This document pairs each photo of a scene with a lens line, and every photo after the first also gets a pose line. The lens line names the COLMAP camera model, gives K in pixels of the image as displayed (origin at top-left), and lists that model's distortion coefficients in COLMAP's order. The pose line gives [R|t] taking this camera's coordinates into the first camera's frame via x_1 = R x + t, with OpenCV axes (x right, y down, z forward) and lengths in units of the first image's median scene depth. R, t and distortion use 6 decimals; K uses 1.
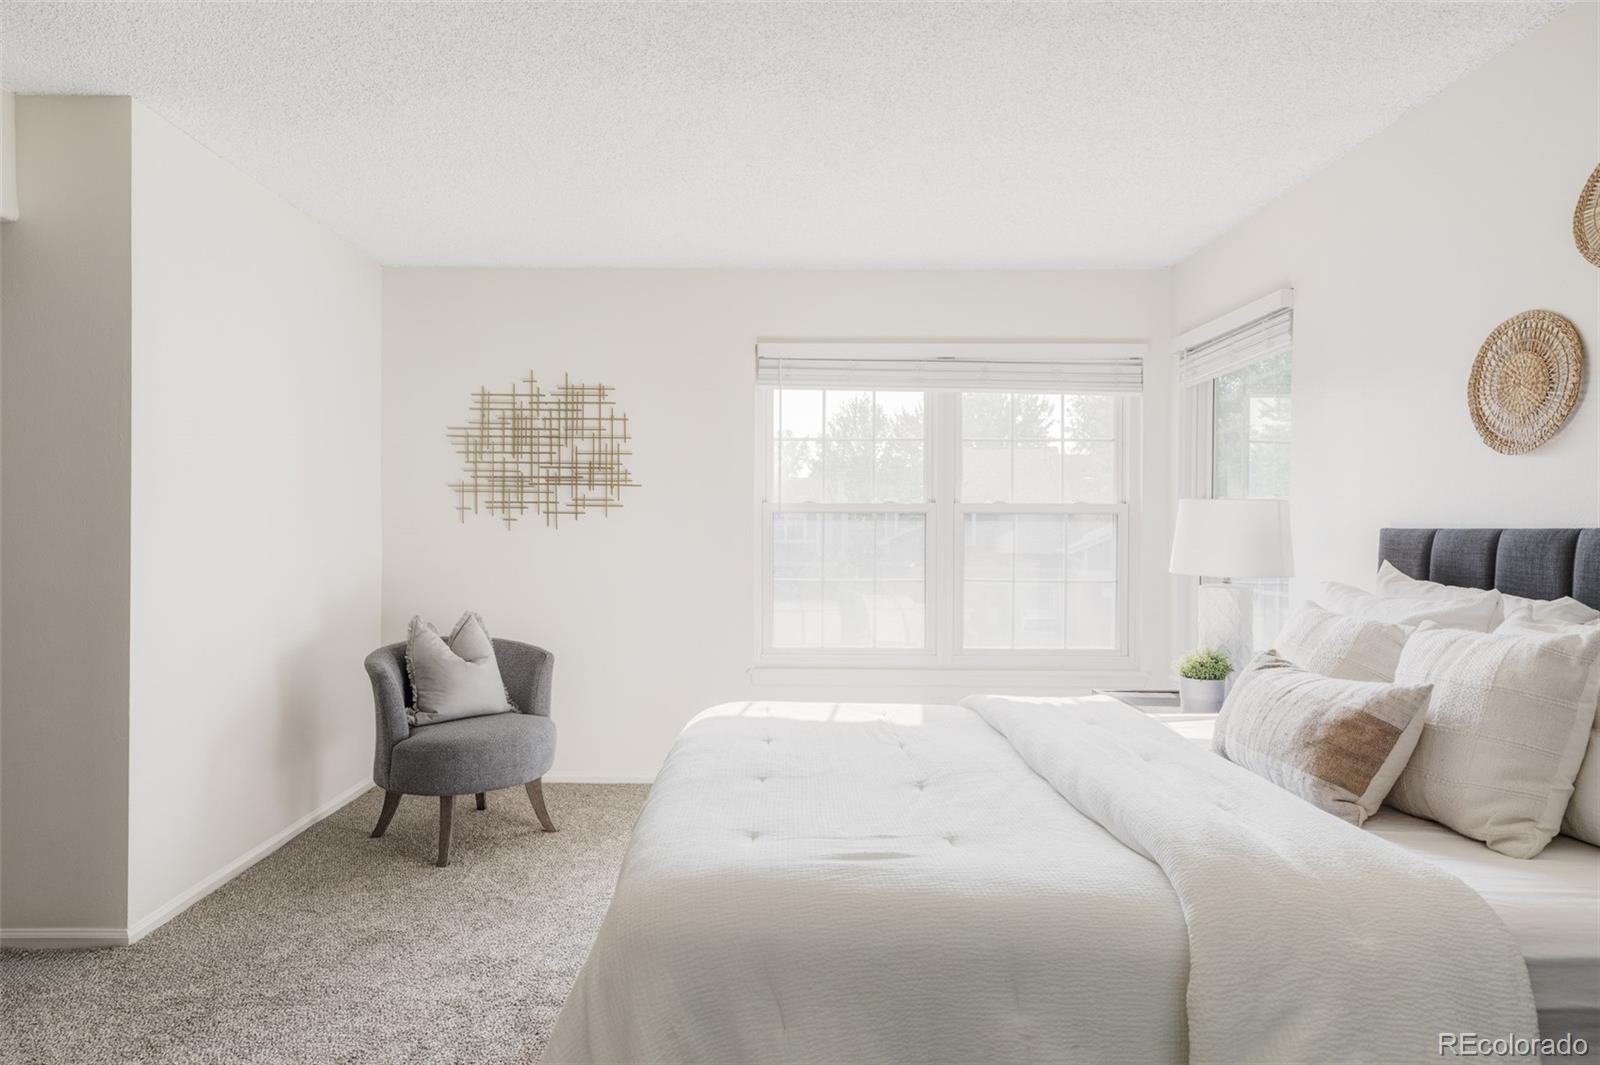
lens RADIAL K [[905.2, 0, 791.3], [0, 905.2, 520.4], [0, 0, 1]] dist [0.015052, 0.000462]
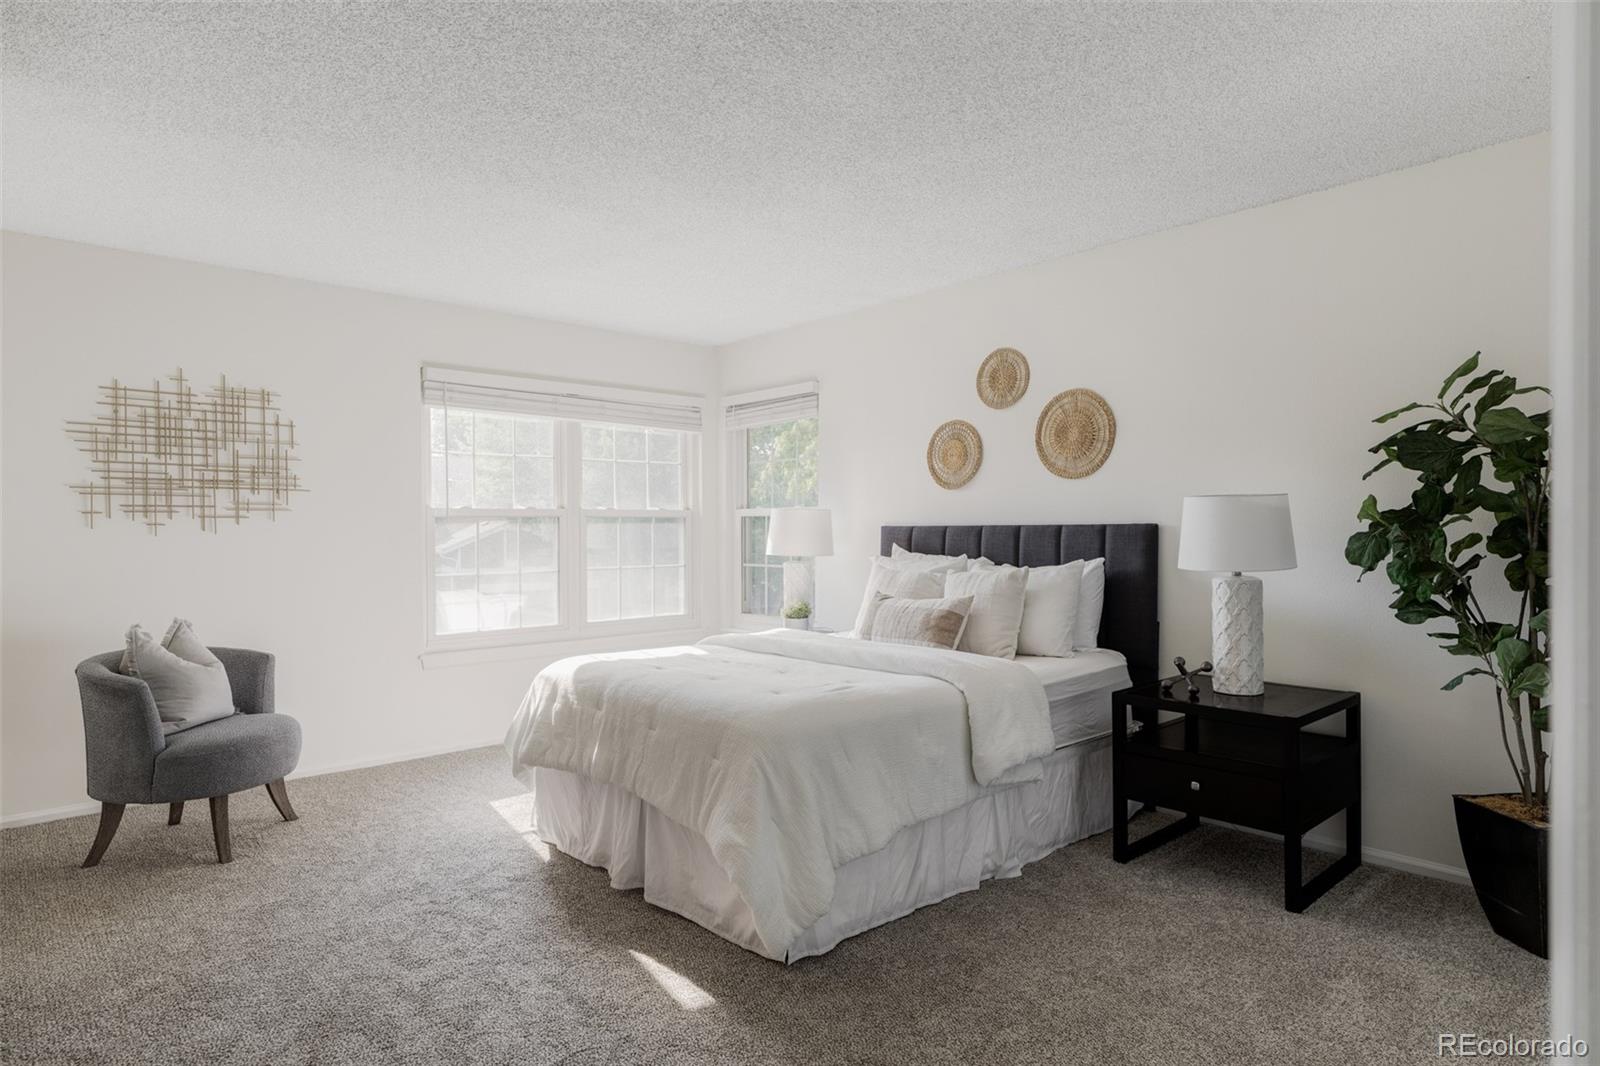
lens RADIAL K [[884.4, 0, 799.8], [0, 884.4, 527.6], [0, 0, 1]] dist [0.006073, 0.000984]
pose [[0.741283, -0.009186, 0.671130, -0.432808], [0.003842, 0.999948, 0.009444, -0.003587], [-0.671182, -0.004422, 0.741279, -0.133066]]
